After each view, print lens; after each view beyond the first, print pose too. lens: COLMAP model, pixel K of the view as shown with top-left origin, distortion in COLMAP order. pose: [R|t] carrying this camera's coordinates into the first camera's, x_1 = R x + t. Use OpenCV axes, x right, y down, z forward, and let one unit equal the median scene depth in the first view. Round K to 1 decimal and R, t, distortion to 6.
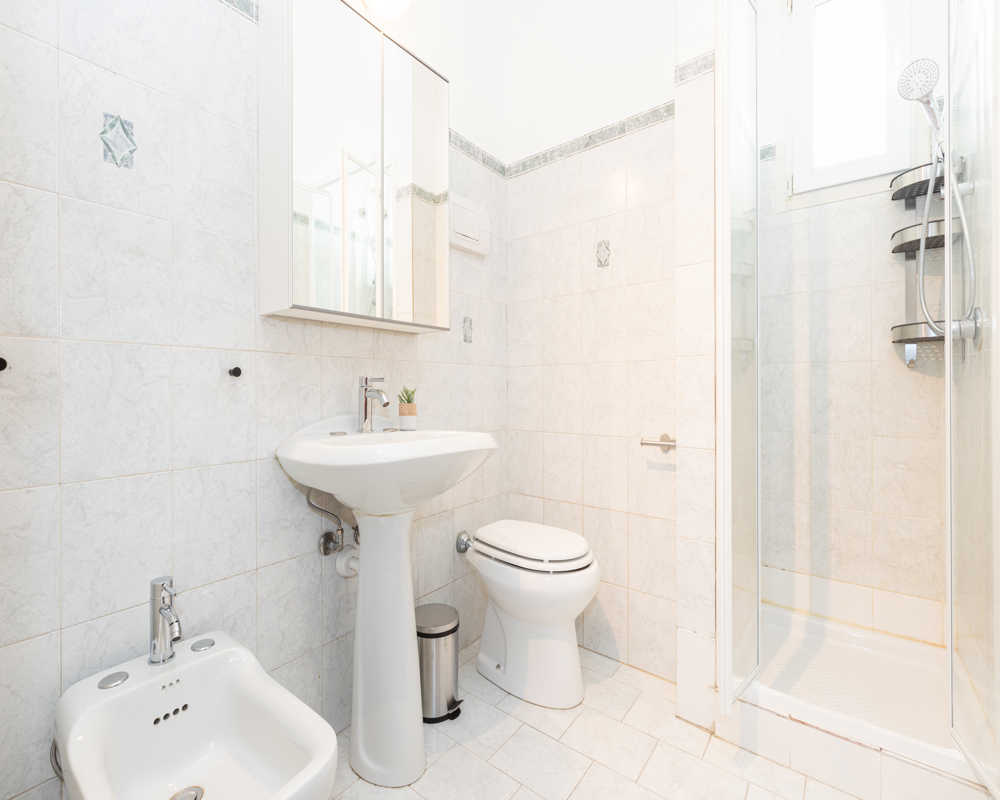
lens RADIAL K [[456.0, 0, 494.3], [0, 456.0, 392.4], [0, 0, 1]] dist [0.000508, 0.000319]
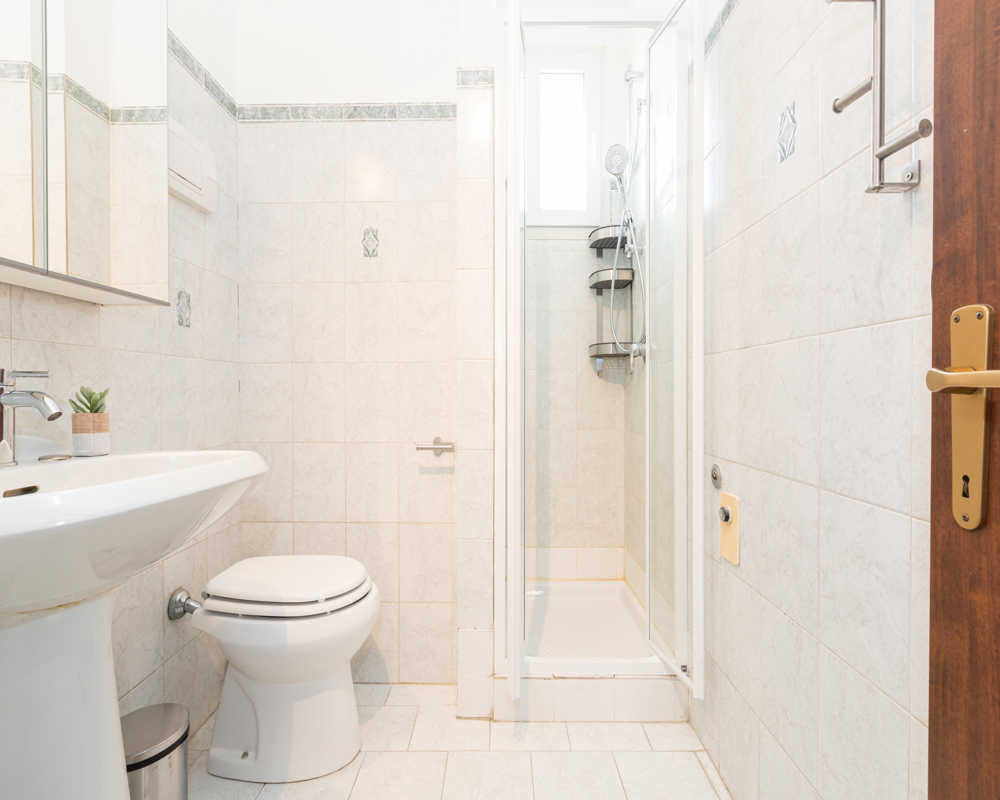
lens RADIAL K [[444.4, 0, 499.7], [0, 444.4, 396.6], [0, 0, 1]] dist [0.000155, -0.000109]
pose [[0.786614, -0.002973, 0.617437, -0.117575], [-0.000088, 0.999988, 0.004928, -0.001848], [-0.617445, -0.003931, 0.786605, 0.159672]]
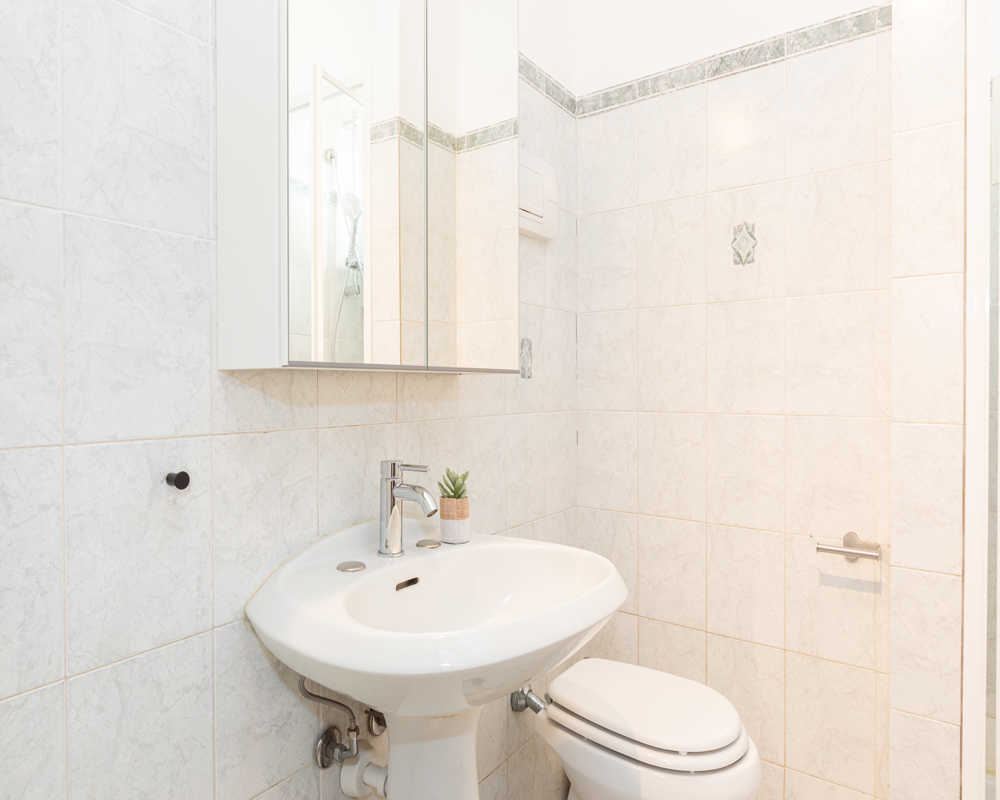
lens RADIAL K [[614.0, 0, 505.7], [0, 614.0, 389.4], [0, 0, 1]] dist [-0.000723, -0.002874]
pose [[0.998282, -0.000780, 0.058581, -0.160501], [0.000362, 0.999974, 0.007138, -0.117524], [-0.058586, -0.007105, 0.998257, 0.177333]]
